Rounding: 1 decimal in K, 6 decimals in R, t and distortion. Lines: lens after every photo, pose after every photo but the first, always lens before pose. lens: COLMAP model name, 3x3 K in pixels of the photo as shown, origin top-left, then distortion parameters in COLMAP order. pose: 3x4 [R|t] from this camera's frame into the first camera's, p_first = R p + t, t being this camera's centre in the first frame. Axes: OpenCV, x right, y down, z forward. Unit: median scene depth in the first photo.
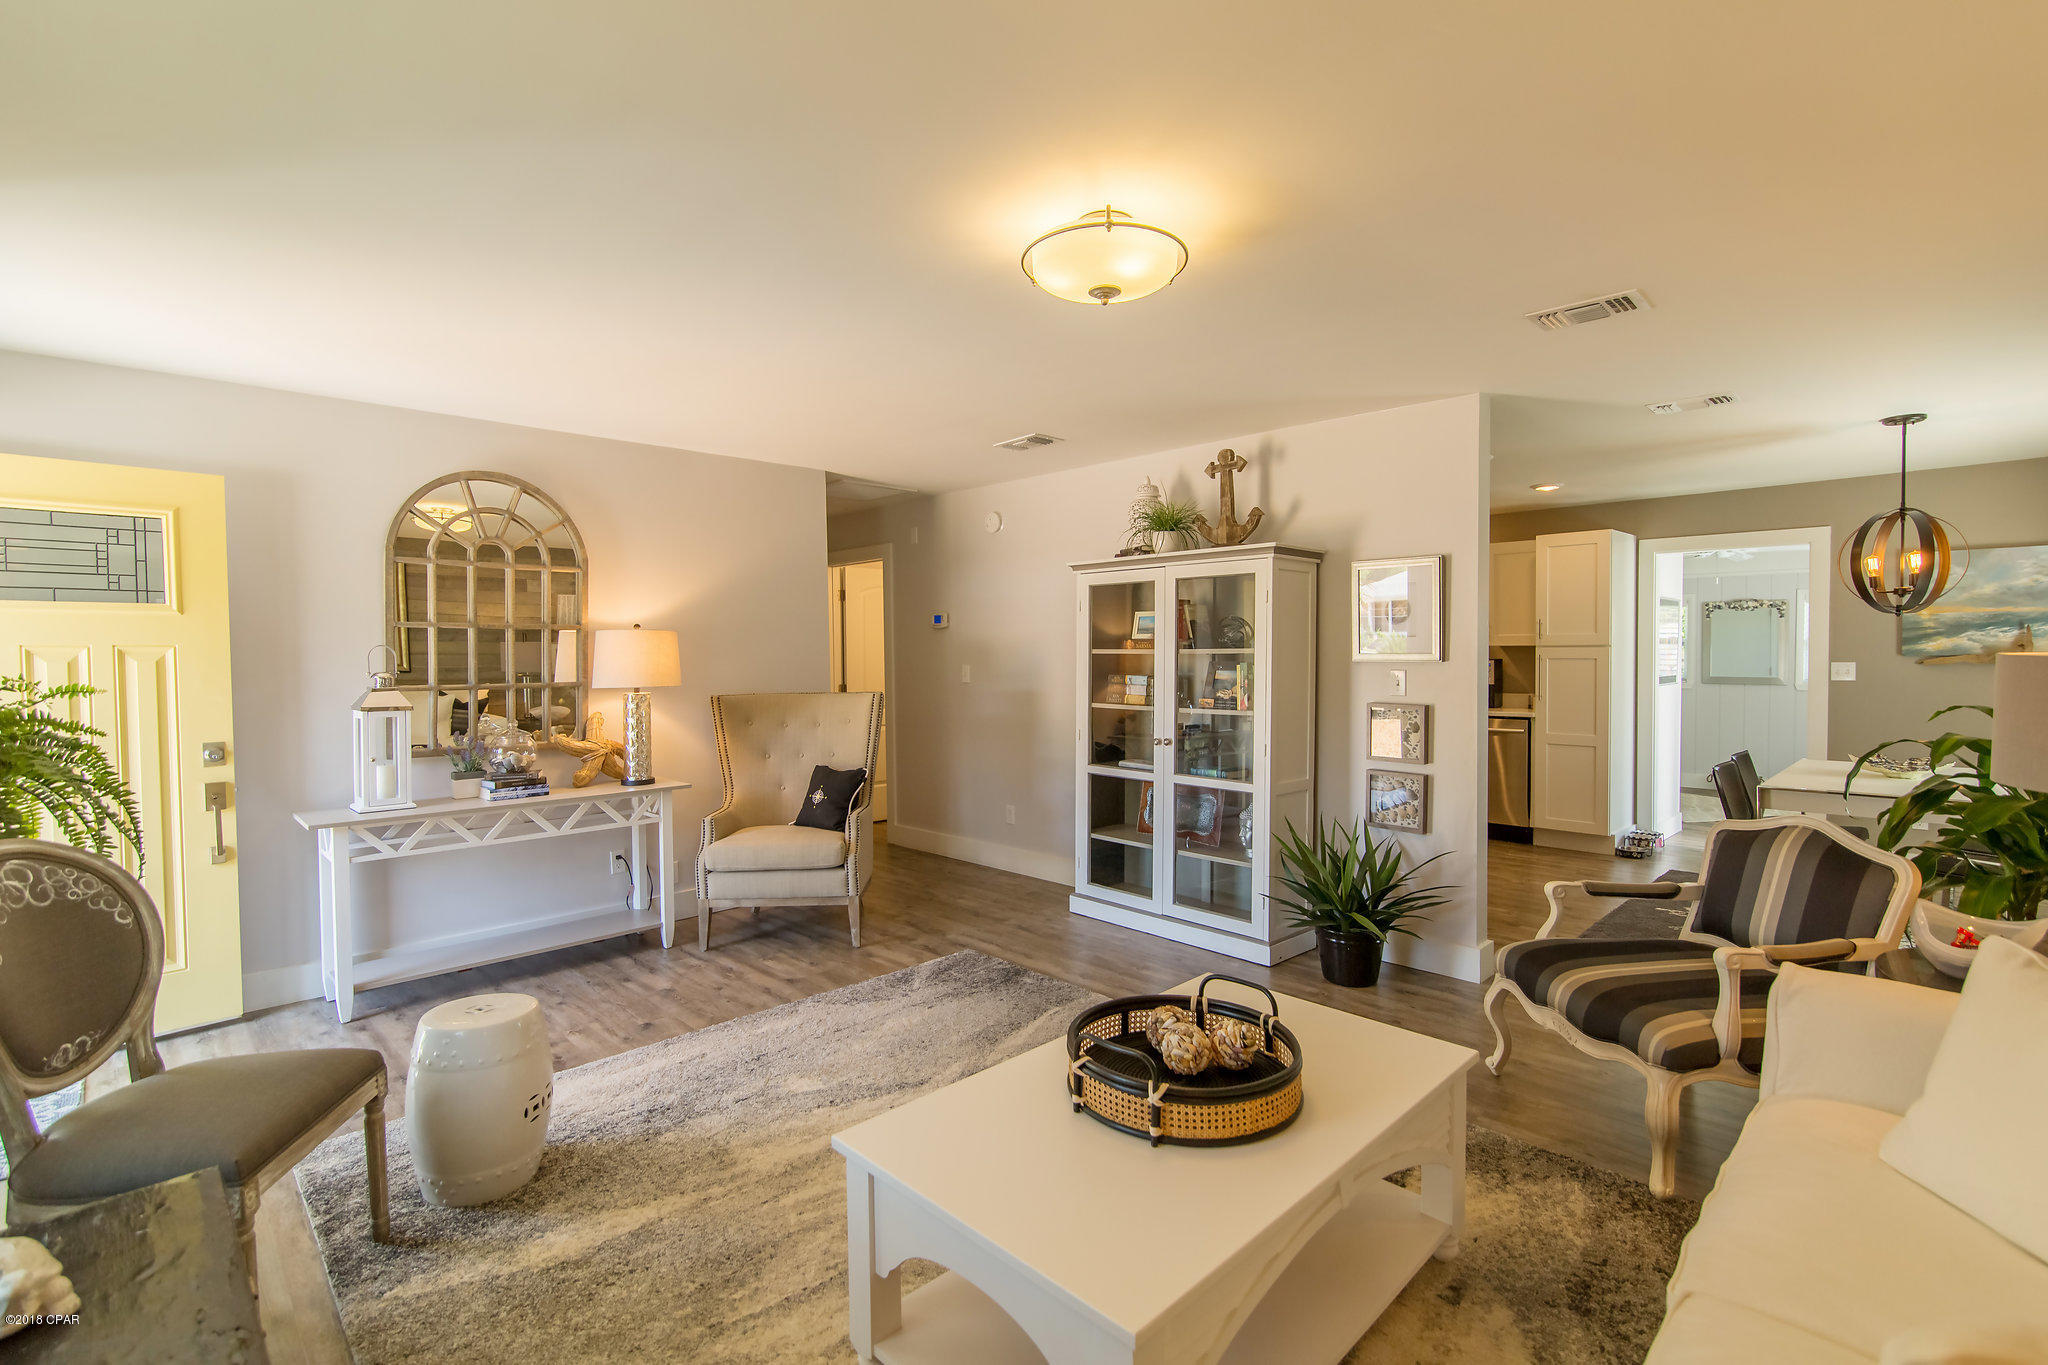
lens RADIAL K [[931.2, 0, 1015.6], [0, 931.2, 675.4], [0, 0, 1]] dist [-0.001718, 0.000366]
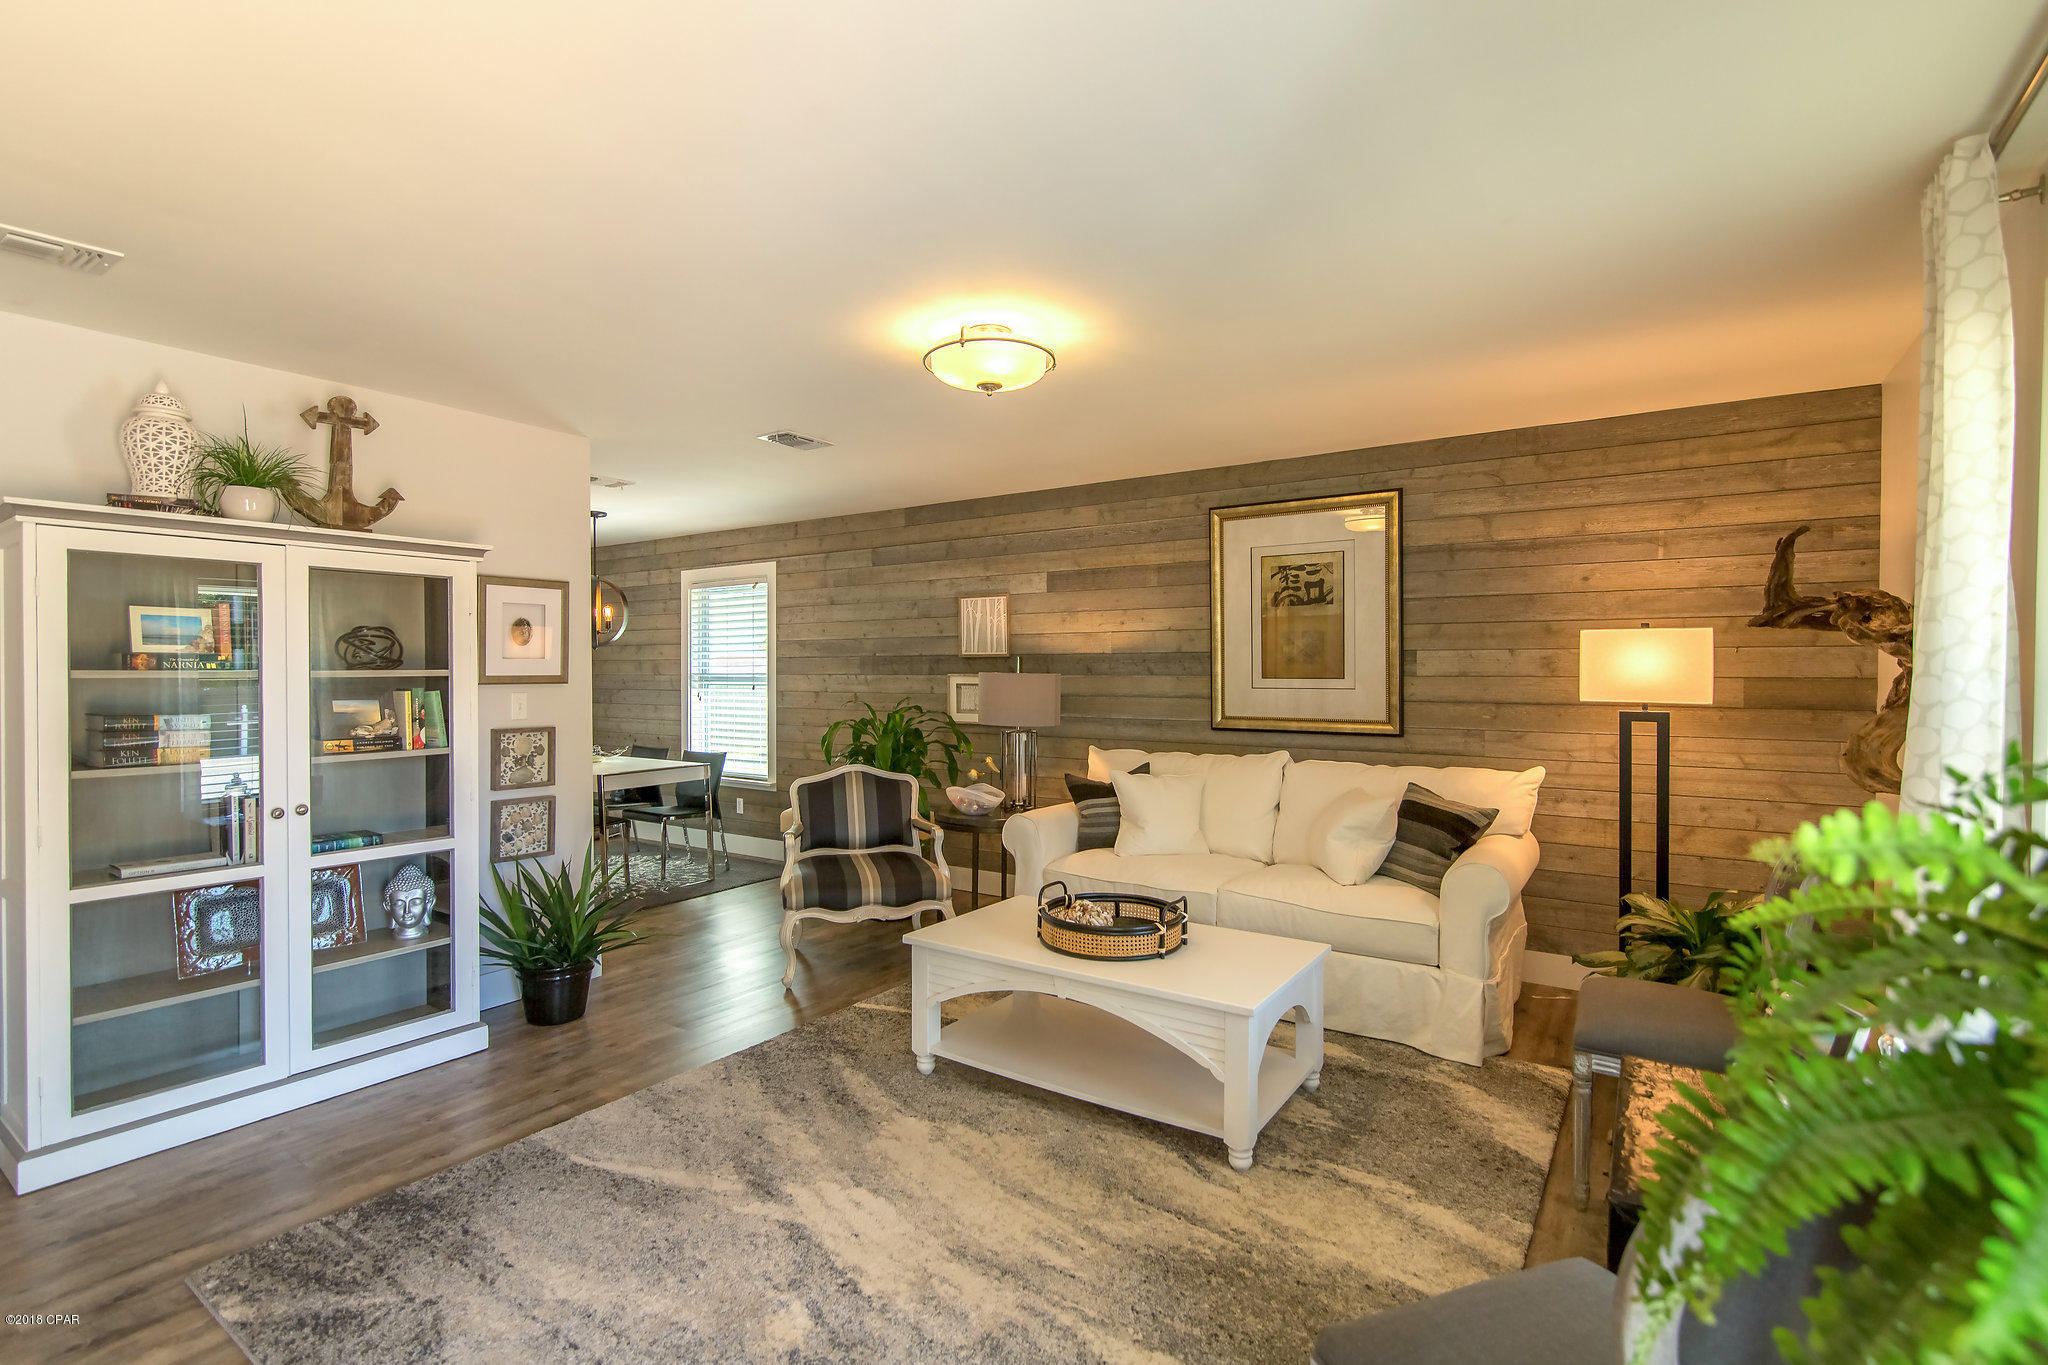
lens RADIAL K [[962.7, 0, 1014.3], [0, 962.7, 675.1], [0, 0, 1]] dist [-0.001438, -0.000407]
pose [[-0.191999, 0.000262, 0.981395, -0.665884], [0.027980, 0.999595, 0.005207, -0.015506], [-0.980996, 0.028459, -0.191928, 0.687777]]
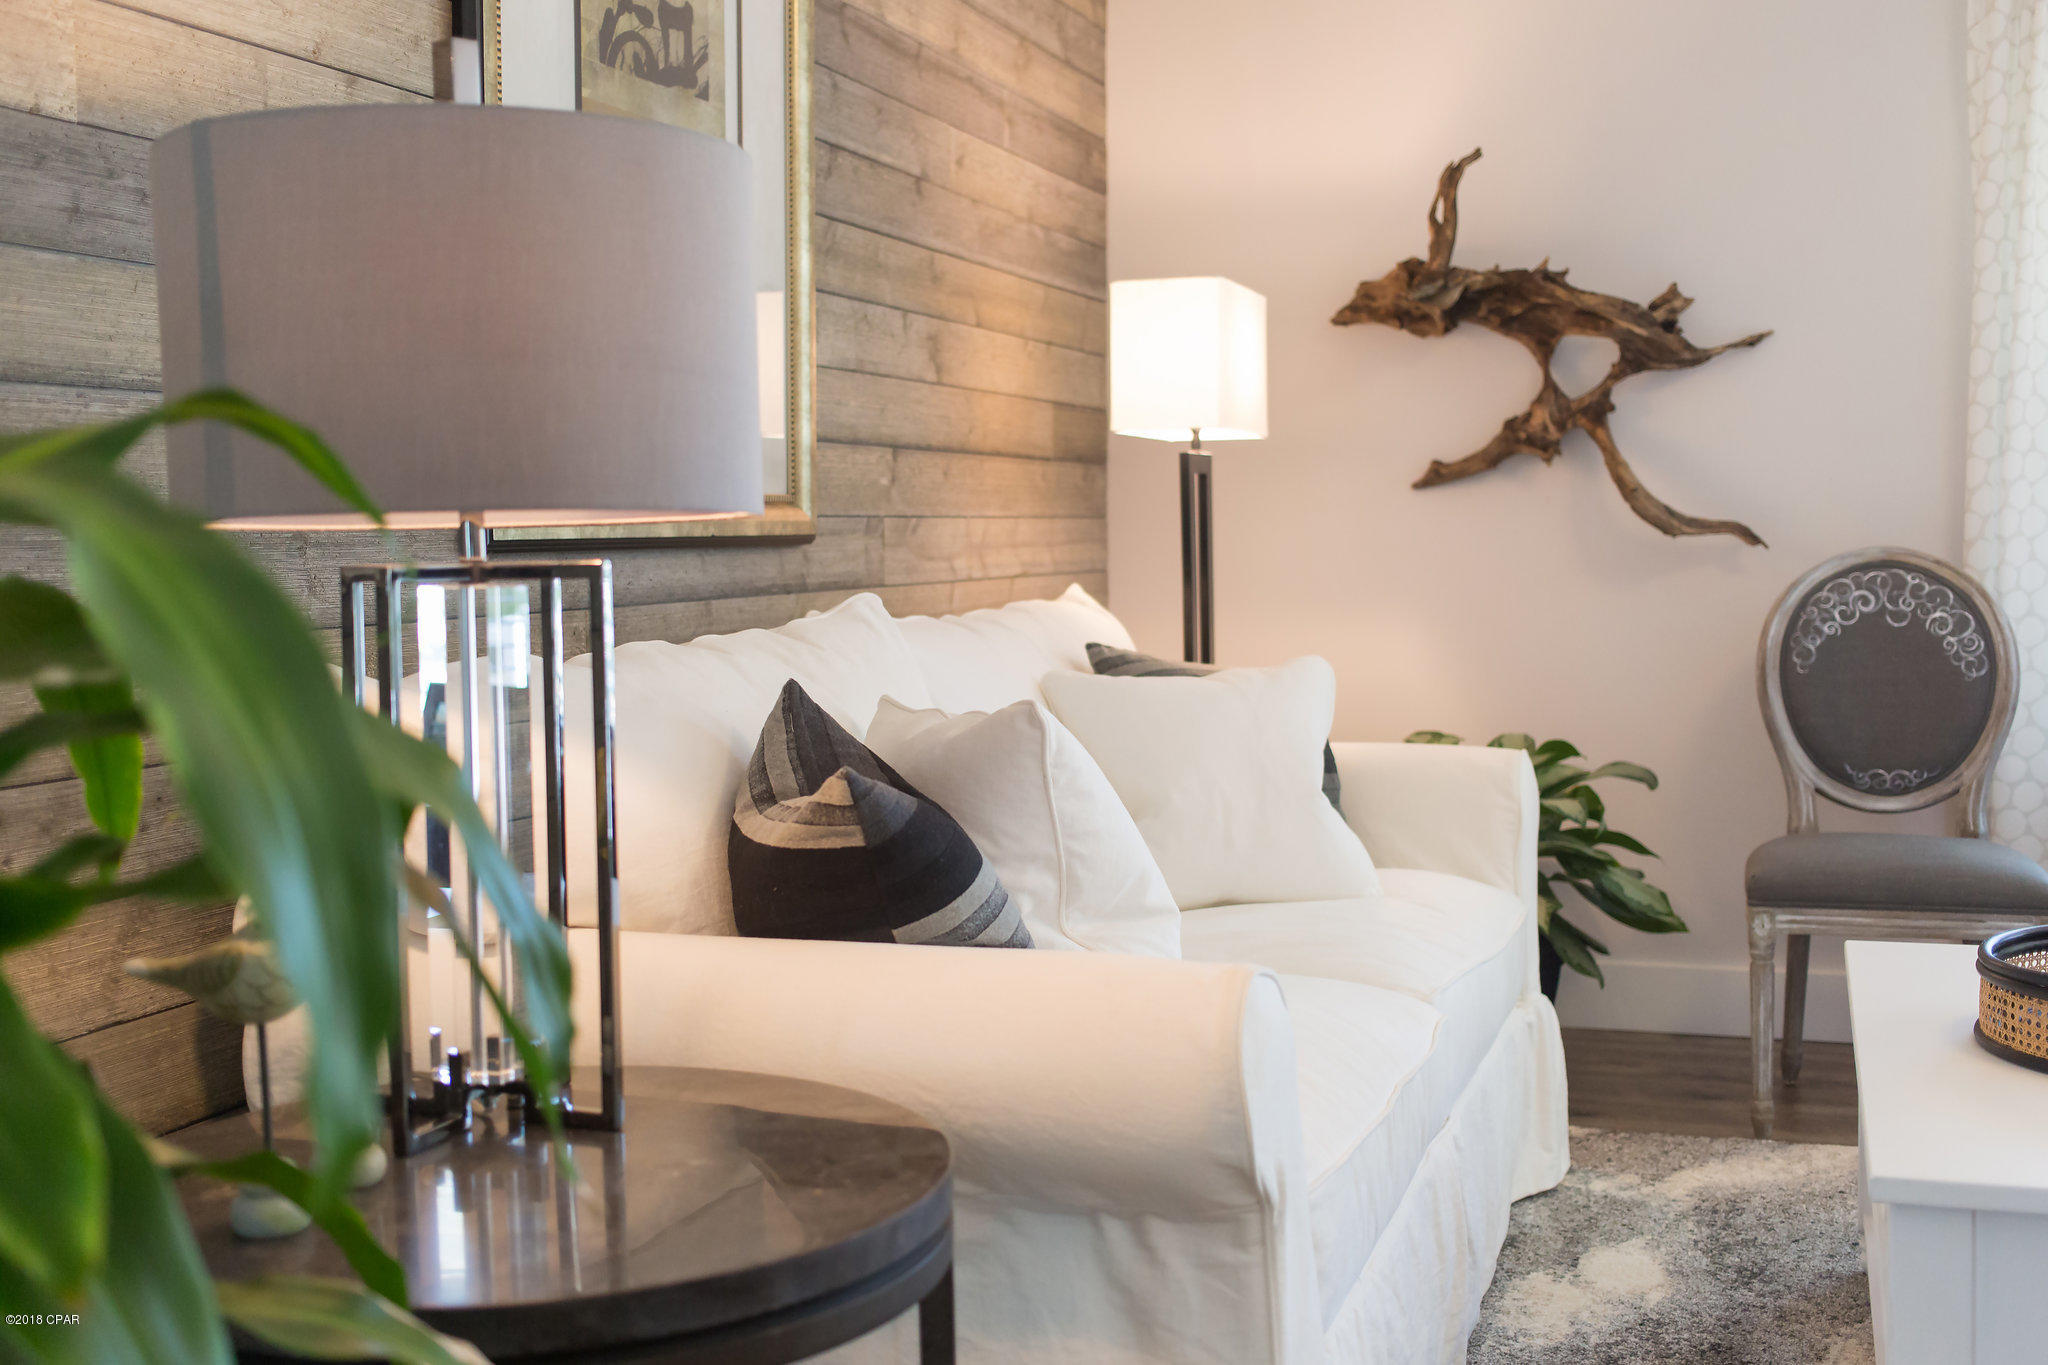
lens RADIAL K [[2305.1, 0, 1024.0], [0, 2305.1, 682.5], [0, 0, 1]] dist [-0.069798, 0.187956]
pose [[-0.887499, 0.053104, -0.457740, 0.649729], [0.009889, 0.995304, 0.096295, 0.041092], [0.460704, 0.080935, -0.883856, 0.860186]]
